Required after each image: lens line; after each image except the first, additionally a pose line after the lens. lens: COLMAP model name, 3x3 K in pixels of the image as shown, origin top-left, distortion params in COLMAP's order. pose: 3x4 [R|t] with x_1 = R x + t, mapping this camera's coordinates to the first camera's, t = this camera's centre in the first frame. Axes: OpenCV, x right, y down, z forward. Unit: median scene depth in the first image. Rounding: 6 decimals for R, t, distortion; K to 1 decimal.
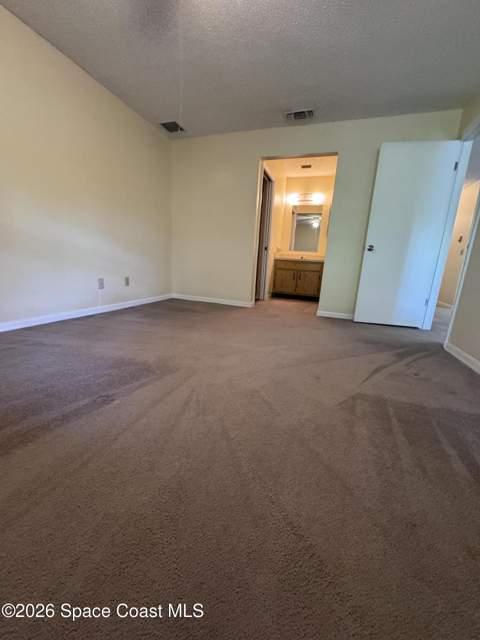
lens RADIAL K [[253.9, 0, 240.8], [0, 253.9, 319.5], [0, 0, 1]] dist [-0.002030, -0.000078]
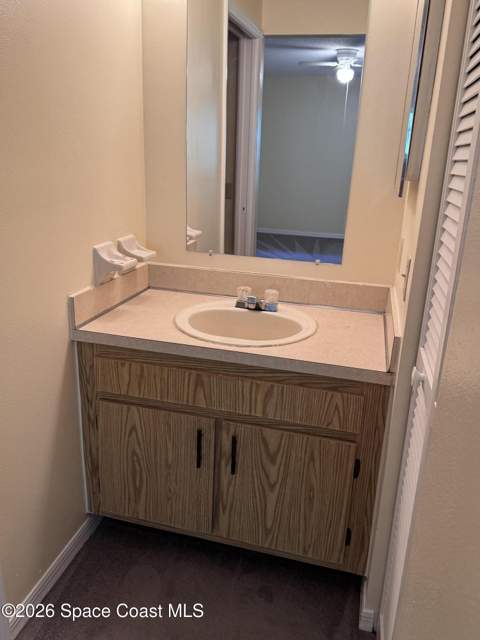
lens RADIAL K [[508.9, 0, 240.0], [0, 508.9, 320.0], [0, 0, 1]] dist [0.002018, 0.000727]
pose [[0.996500, -0.068606, 0.047764, 0.223549], [0.063627, 0.993060, 0.098915, -0.277479], [-0.054219, -0.095529, 0.993949, 0.682105]]
